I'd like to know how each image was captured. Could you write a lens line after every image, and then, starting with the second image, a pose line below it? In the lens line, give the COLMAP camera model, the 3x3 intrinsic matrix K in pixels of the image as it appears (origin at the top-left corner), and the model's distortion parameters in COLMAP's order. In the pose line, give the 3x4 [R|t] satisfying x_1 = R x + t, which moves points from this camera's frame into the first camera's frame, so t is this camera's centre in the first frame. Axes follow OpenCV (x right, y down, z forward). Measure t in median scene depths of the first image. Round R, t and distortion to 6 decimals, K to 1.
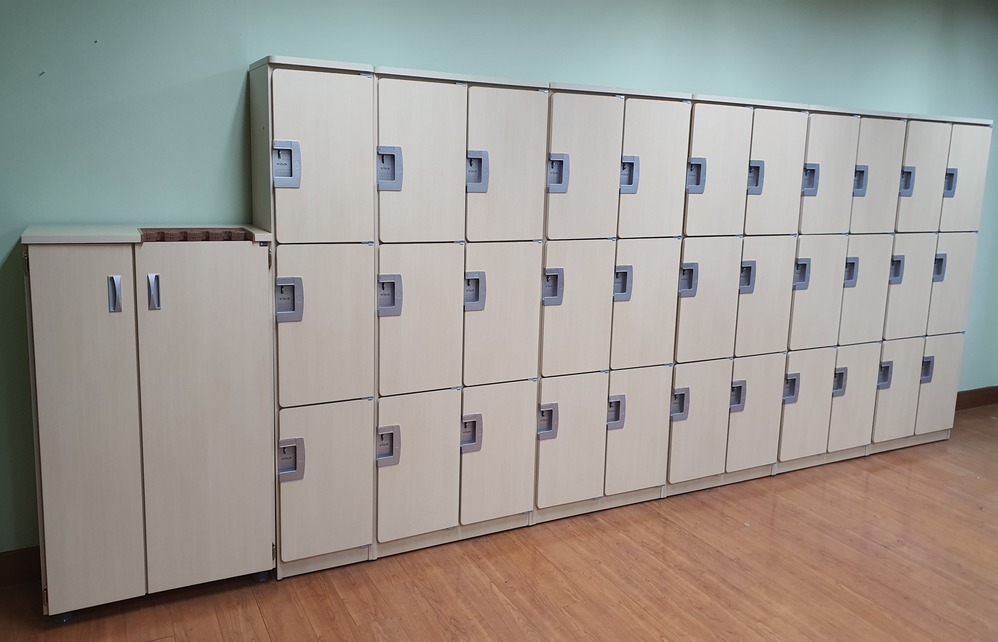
lens RADIAL K [[779.1, 0, 504.4], [0, 779.1, 312.0], [0, 0, 1]] dist [0.047716, -0.058854]
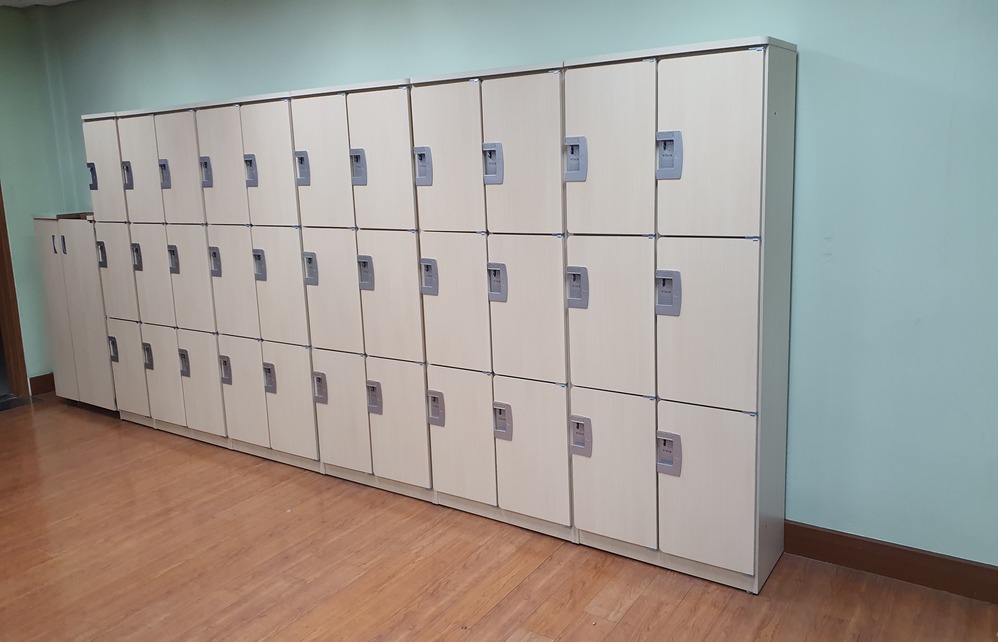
lens RADIAL K [[779.1, 0, 502.5], [0, 779.1, 319.2], [0, 0, 1]] dist [0.047716, -0.058854]
pose [[0.470326, 0.126918, -0.873319, 1.371707], [-0.112020, 0.990185, 0.083574, -0.096653], [0.875354, 0.058522, 0.479927, 0.780962]]
